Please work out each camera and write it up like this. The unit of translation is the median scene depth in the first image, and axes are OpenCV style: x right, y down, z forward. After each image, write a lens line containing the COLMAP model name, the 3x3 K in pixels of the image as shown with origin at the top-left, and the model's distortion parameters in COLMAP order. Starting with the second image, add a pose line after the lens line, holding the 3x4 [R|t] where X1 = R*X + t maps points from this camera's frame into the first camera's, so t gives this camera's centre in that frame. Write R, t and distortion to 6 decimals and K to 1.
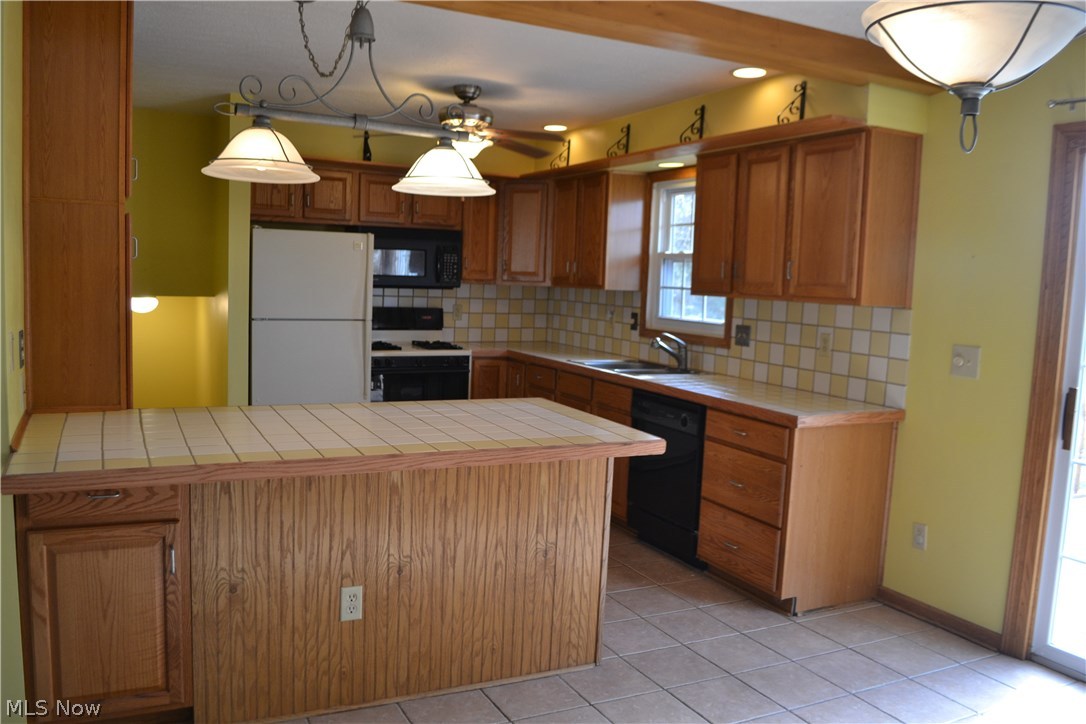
lens RADIAL K [[871.6, 0, 523.4], [0, 871.6, 366.8], [0, 0, 1]] dist [-0.073944, 0.006046]
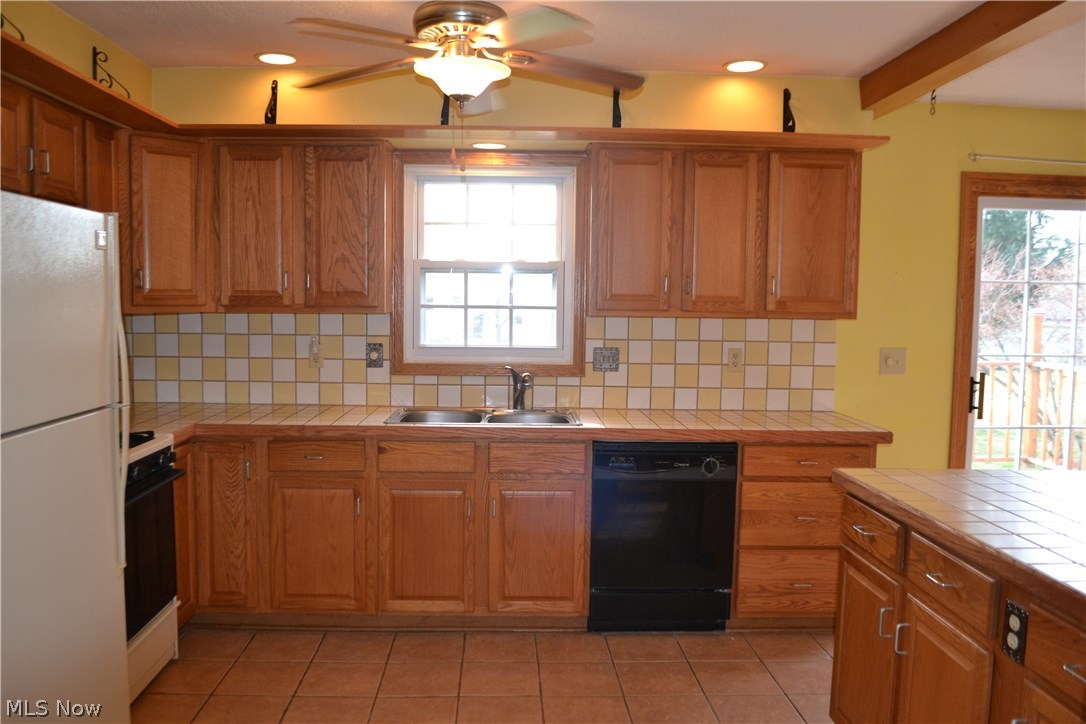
lens RADIAL K [[871.6, 0, 523.4], [0, 871.6, 366.8], [0, 0, 1]] dist [-0.073944, 0.006046]
pose [[0.418750, -0.103540, 0.902180, -0.728154], [0.098535, 0.992794, 0.068205, -0.123727], [-0.902740, 0.060335, 0.425934, 0.910258]]
